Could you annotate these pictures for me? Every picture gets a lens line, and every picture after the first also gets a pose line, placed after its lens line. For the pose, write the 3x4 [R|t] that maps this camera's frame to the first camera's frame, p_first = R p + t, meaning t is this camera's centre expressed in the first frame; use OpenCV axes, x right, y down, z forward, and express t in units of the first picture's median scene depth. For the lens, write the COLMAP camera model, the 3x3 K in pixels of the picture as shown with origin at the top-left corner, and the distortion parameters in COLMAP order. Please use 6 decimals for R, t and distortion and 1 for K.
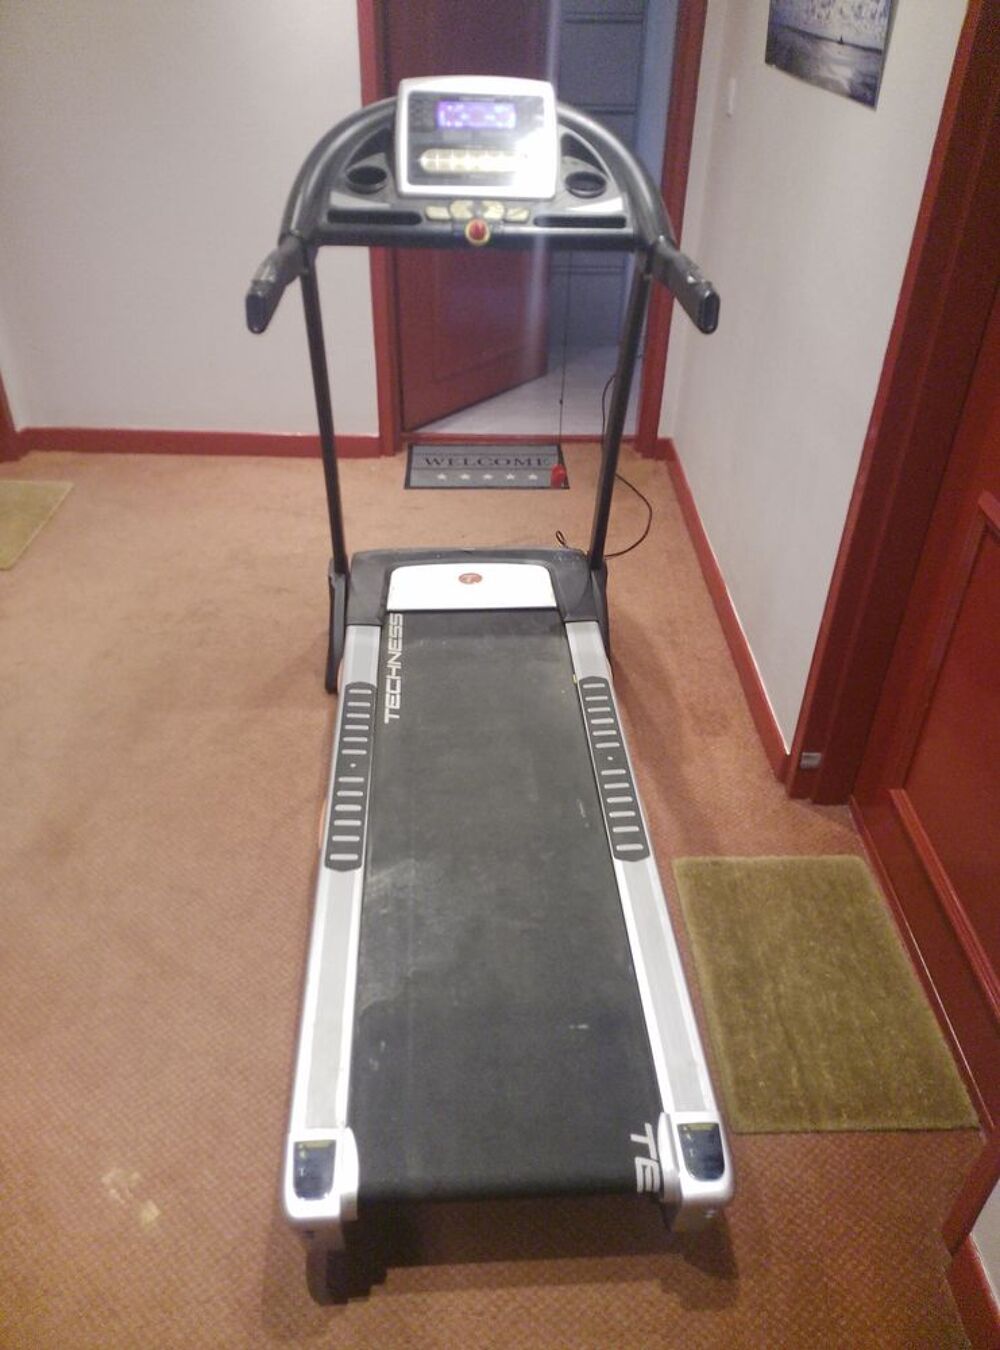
lens RADIAL K [[1008.6, 0, 500.0], [0, 1008.6, 675.0], [0, 0, 1]] dist [0.069298, -0.085262]
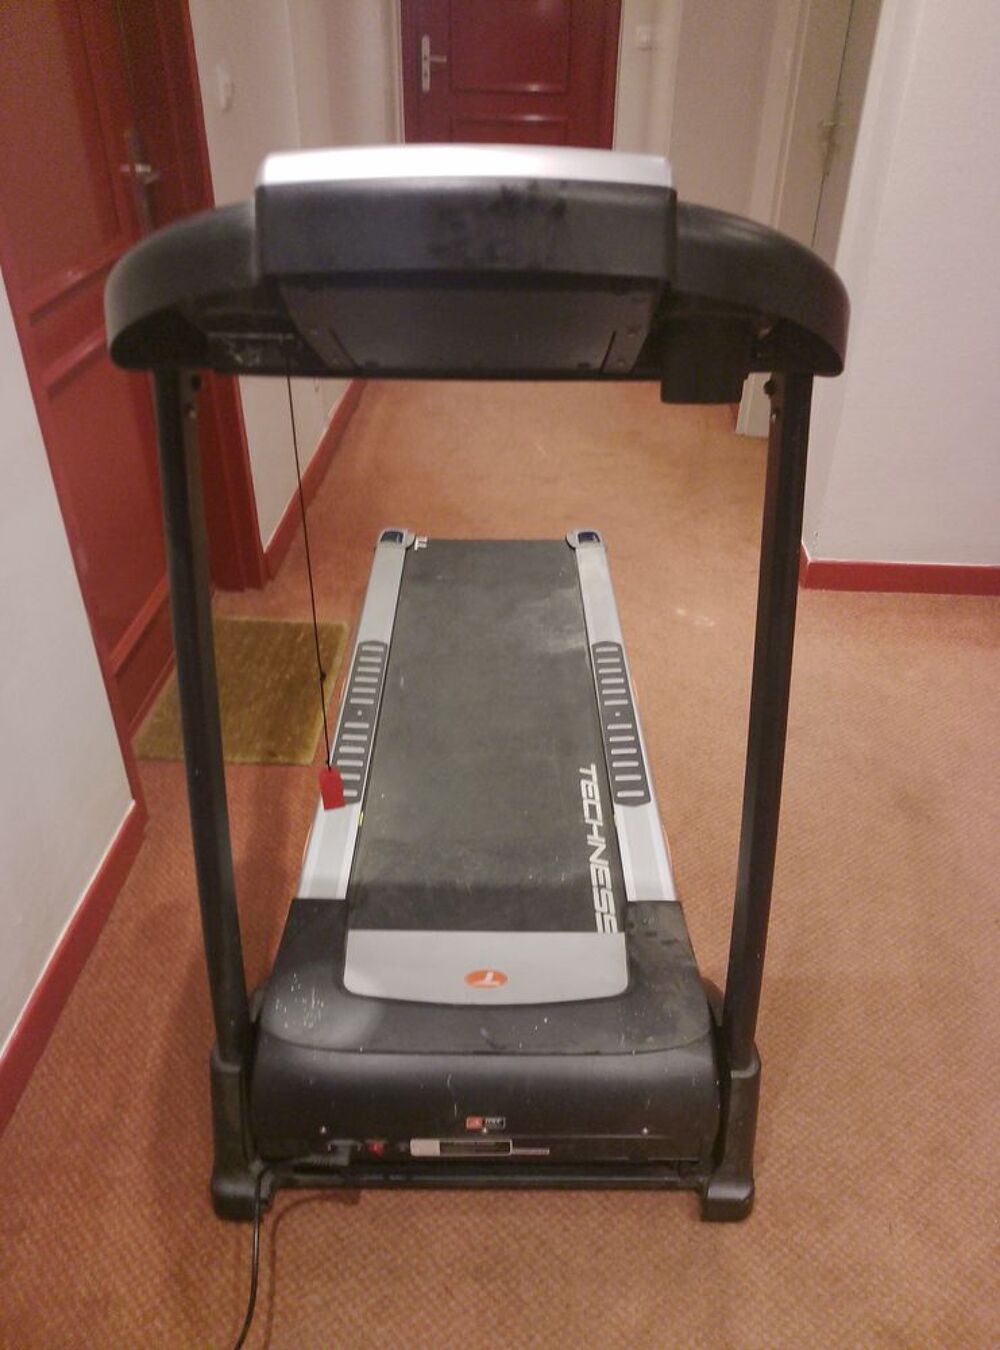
lens RADIAL K [[1012.8, 0, 497.2], [0, 1012.8, 671.6], [0, 0, 1]] dist [0.057243, -0.069901]
pose [[-0.997959, -0.054401, 0.033445, -0.058500], [0.011952, 0.355357, 0.934654, -0.893895], [-0.062731, 0.933146, -0.353981, 1.359215]]
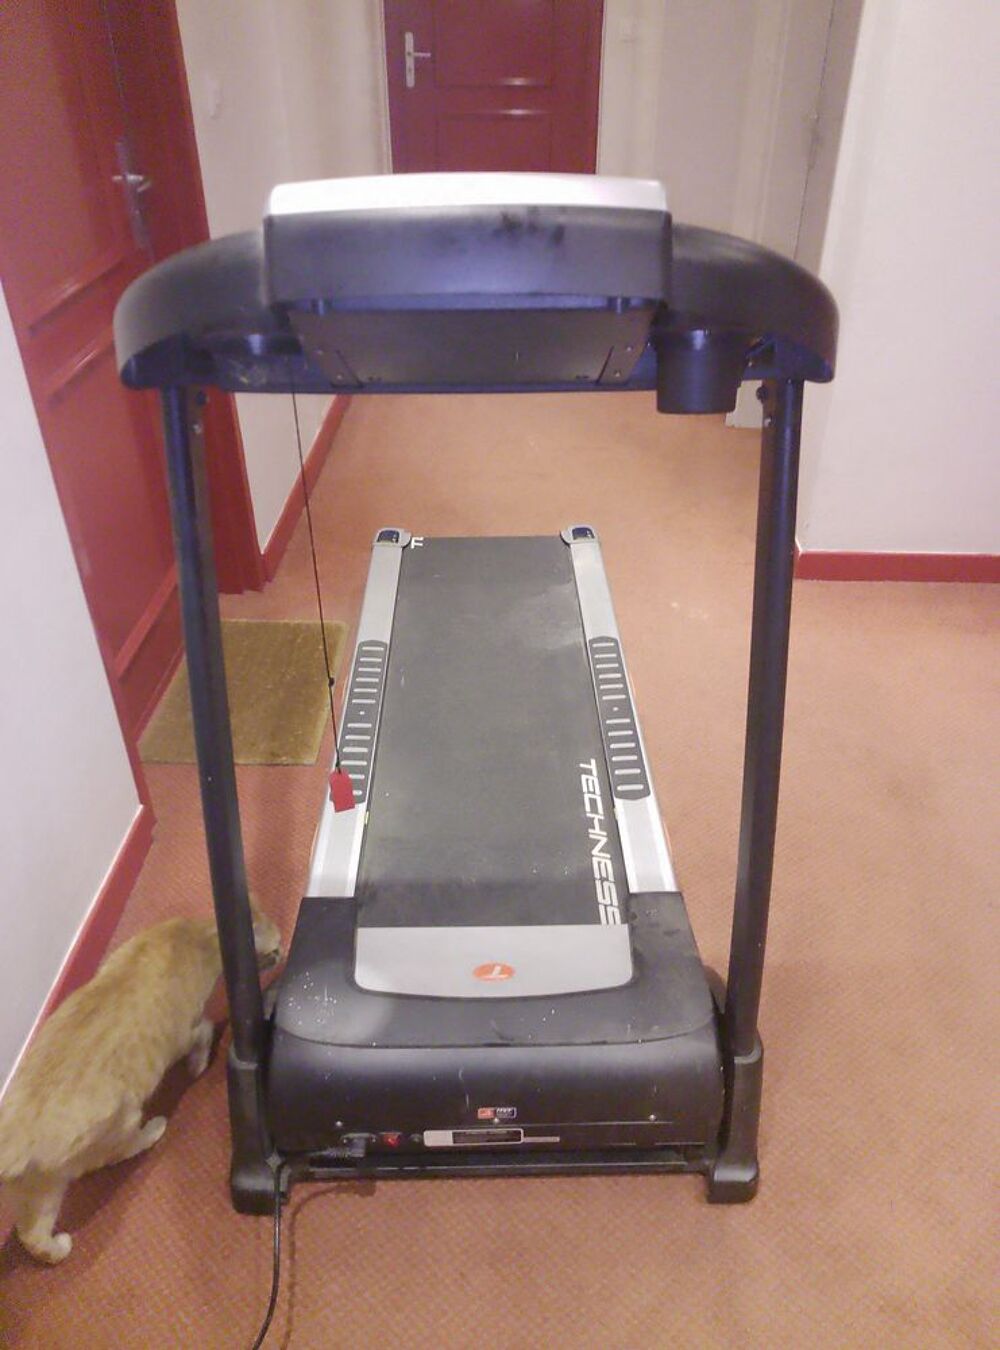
lens RADIAL K [[1008.6, 0, 500.0], [0, 1008.6, 675.0], [0, 0, 1]] dist [0.069298, -0.085262]
pose [[-0.999096, -0.034866, 0.024316, -0.053147], [0.010846, 0.344004, 0.938905, -0.907682], [-0.041101, 0.938321, -0.343315, 1.357441]]
